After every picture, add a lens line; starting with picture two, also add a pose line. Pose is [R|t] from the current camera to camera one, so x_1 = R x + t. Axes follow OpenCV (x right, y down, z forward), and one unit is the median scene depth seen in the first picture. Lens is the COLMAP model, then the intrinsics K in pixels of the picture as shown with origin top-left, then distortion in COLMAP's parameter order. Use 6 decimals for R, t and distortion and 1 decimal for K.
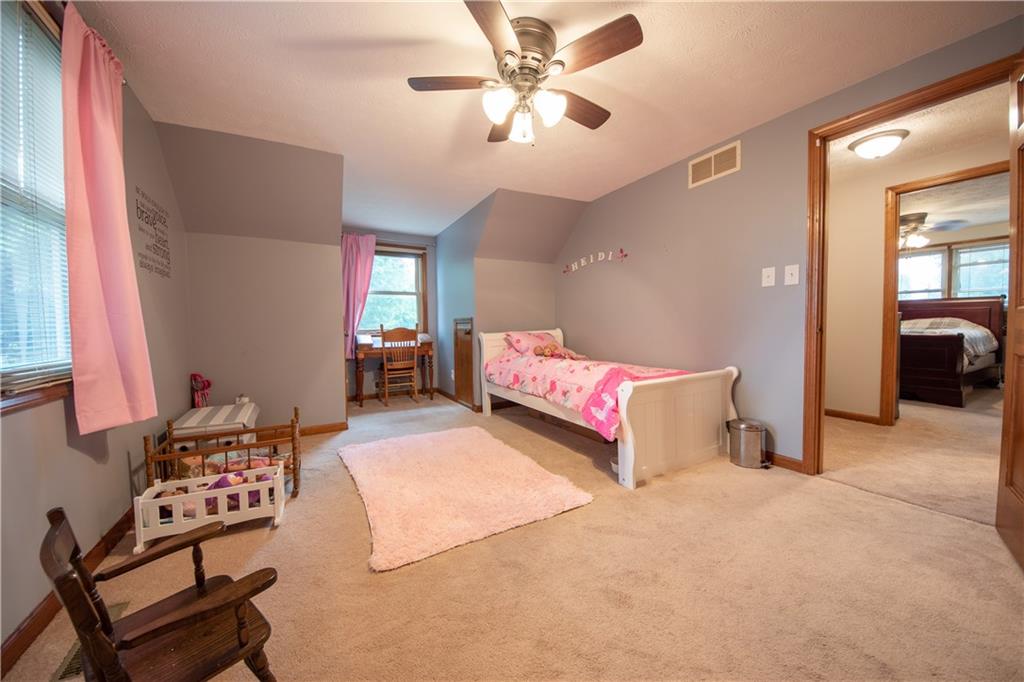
lens RADIAL K [[366.8, 0, 514.3], [0, 366.8, 341.4], [0, 0, 1]] dist [0.031430, -0.019418]
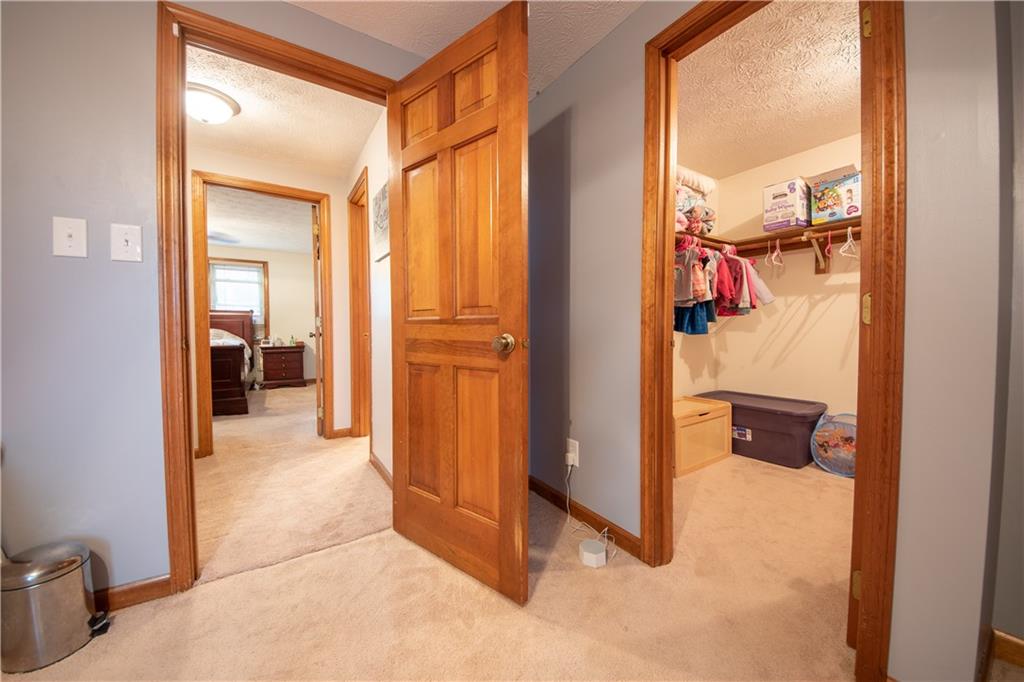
lens RADIAL K [[366.8, 0, 514.3], [0, 366.8, 341.4], [0, 0, 1]] dist [0.031430, -0.019418]
pose [[-0.058638, -0.017303, 0.998129, 0.176271], [0.046149, 0.998734, 0.020024, -0.021375], [-0.997212, 0.047237, -0.057765, 0.471022]]
